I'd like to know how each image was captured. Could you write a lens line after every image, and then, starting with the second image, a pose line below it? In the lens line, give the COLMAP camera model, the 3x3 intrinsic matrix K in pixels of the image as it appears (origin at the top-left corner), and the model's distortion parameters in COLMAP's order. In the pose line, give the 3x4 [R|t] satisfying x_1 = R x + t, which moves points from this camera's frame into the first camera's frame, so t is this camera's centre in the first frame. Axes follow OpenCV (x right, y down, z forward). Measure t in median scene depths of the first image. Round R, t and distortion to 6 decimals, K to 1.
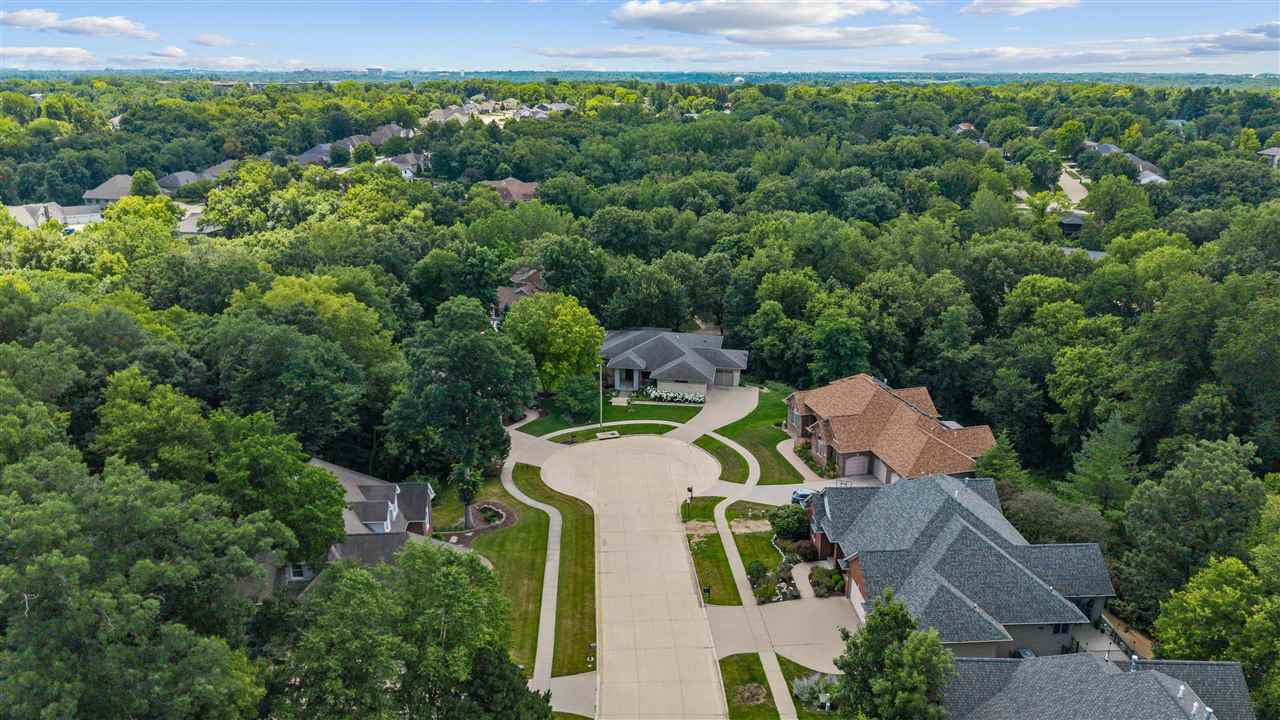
lens RADIAL K [[848.5, 0, 648.3], [0, 848.5, 360.7], [0, 0, 1]] dist [-0.004713, -0.002770]
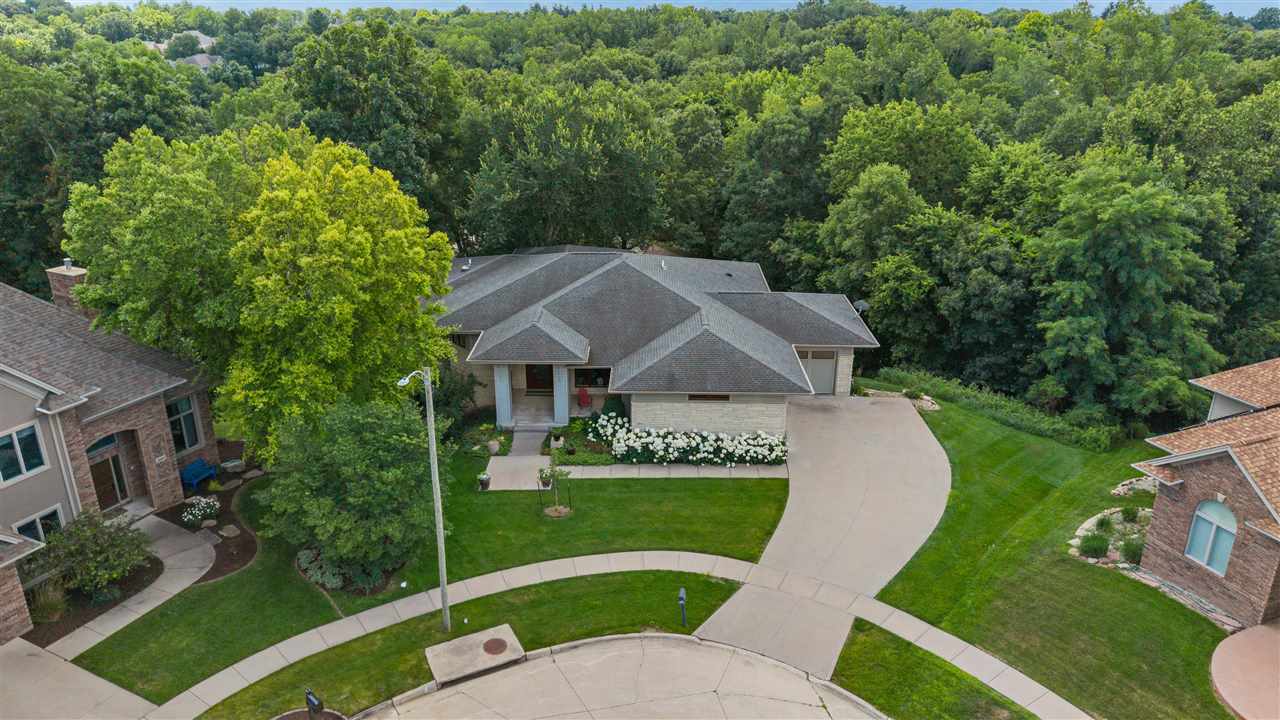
lens RADIAL K [[866.9, 0, 652.0], [0, 866.9, 343.9], [0, 0, 1]] dist [0.043648, -0.000983]
pose [[0.990021, -0.047902, 0.132527, -0.024880], [0.043607, 0.998431, 0.035126, -0.007993], [-0.134002, -0.028997, 0.990557, 0.706997]]
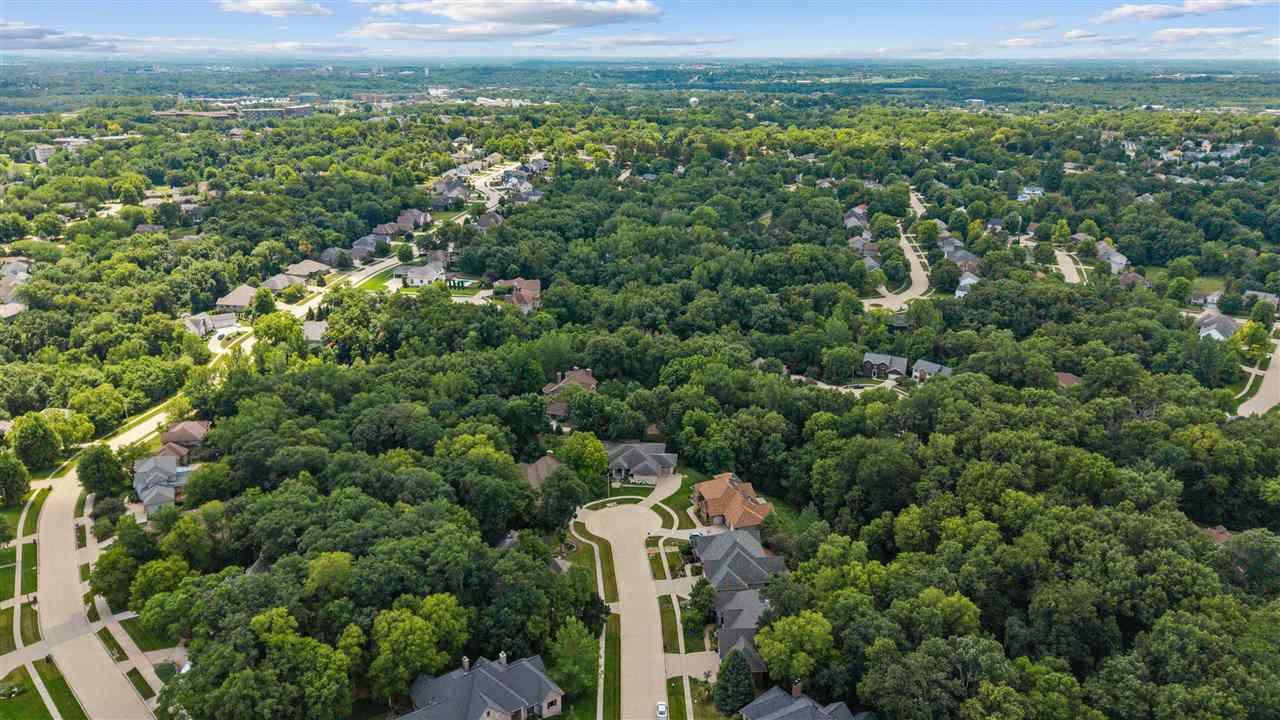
lens RADIAL K [[848.5, 0, 648.3], [0, 848.5, 360.7], [0, 0, 1]] dist [-0.004713, -0.002770]
pose [[0.998958, -0.017277, 0.042231, -0.037717], [0.016162, 0.999515, 0.026612, -0.326726], [-0.042670, -0.025902, 0.998753, -1.140637]]
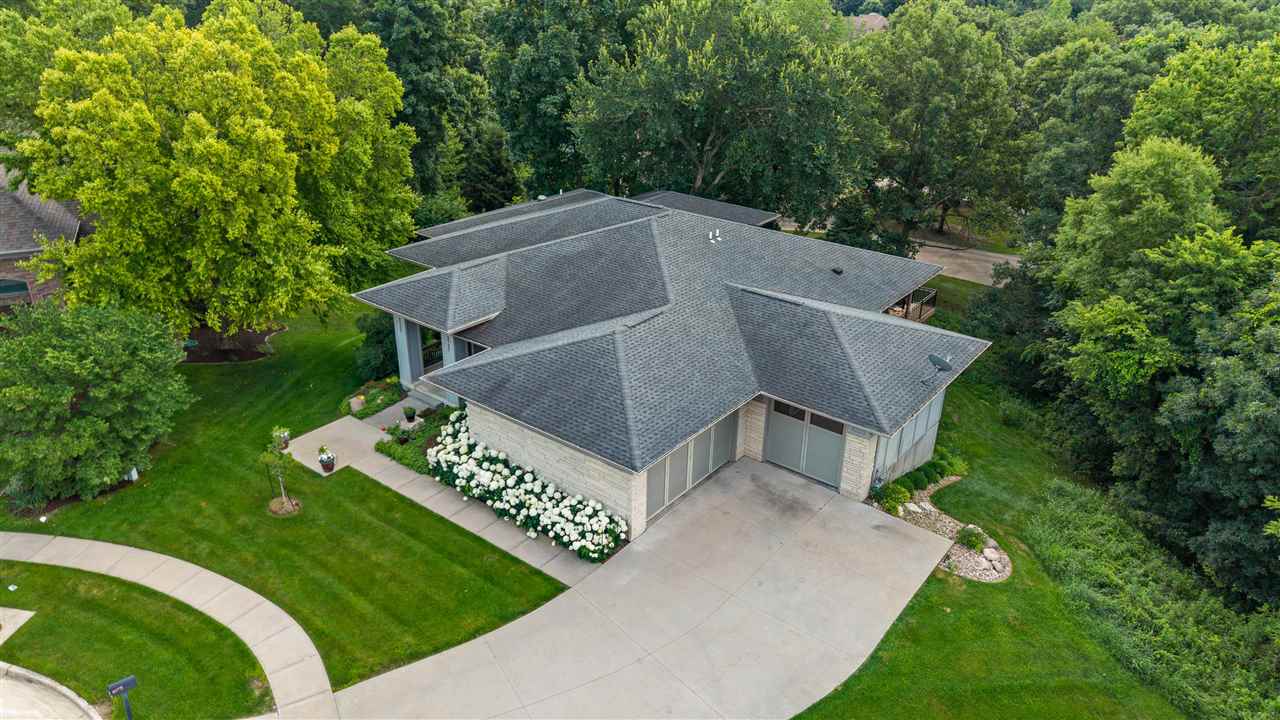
lens RADIAL K [[848.5, 0, 648.3], [0, 848.5, 360.7], [0, 0, 1]] dist [-0.004713, -0.002770]
pose [[0.874857, 0.217613, -0.432746, 0.155639], [-0.170347, 0.974555, 0.145690, -0.028287], [0.453439, -0.053741, 0.889666, 0.853369]]
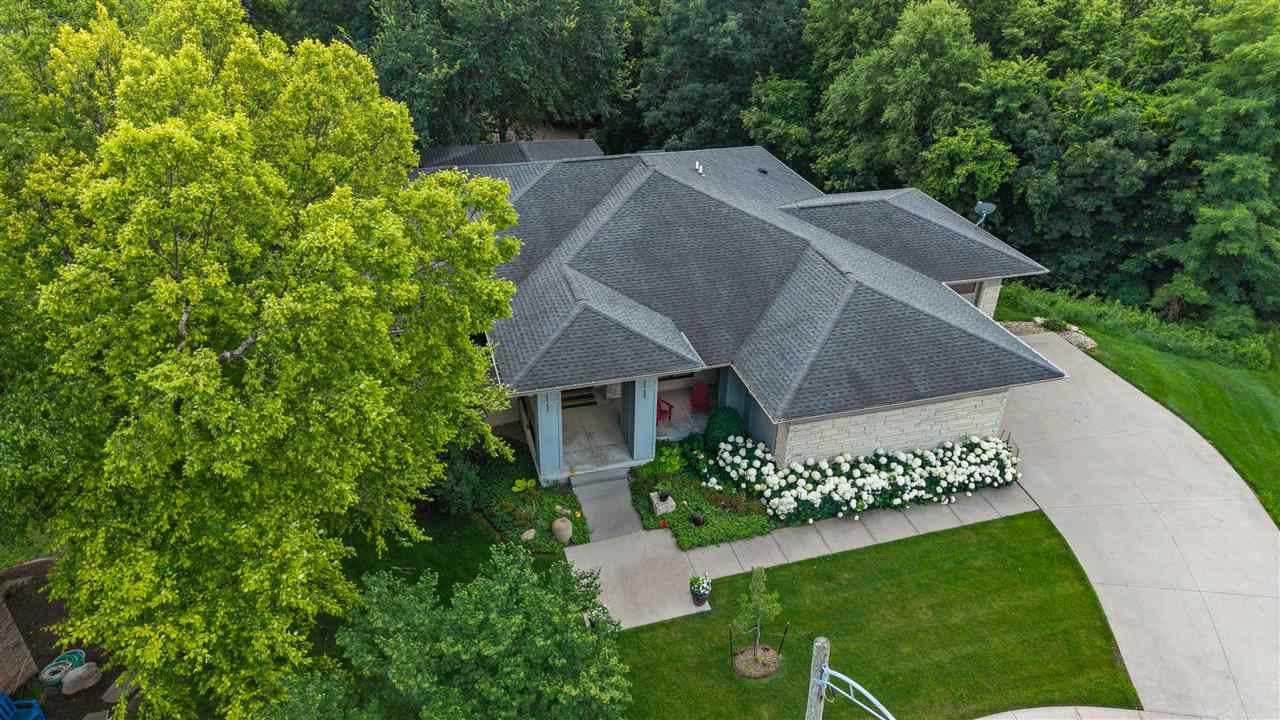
lens RADIAL K [[848.5, 0, 648.3], [0, 848.5, 360.7], [0, 0, 1]] dist [-0.004713, -0.002770]
pose [[0.908477, -0.205513, 0.363915, -0.088762], [0.117781, 0.961348, 0.248872, -0.042169], [-0.400996, -0.183232, 0.897568, 0.878172]]
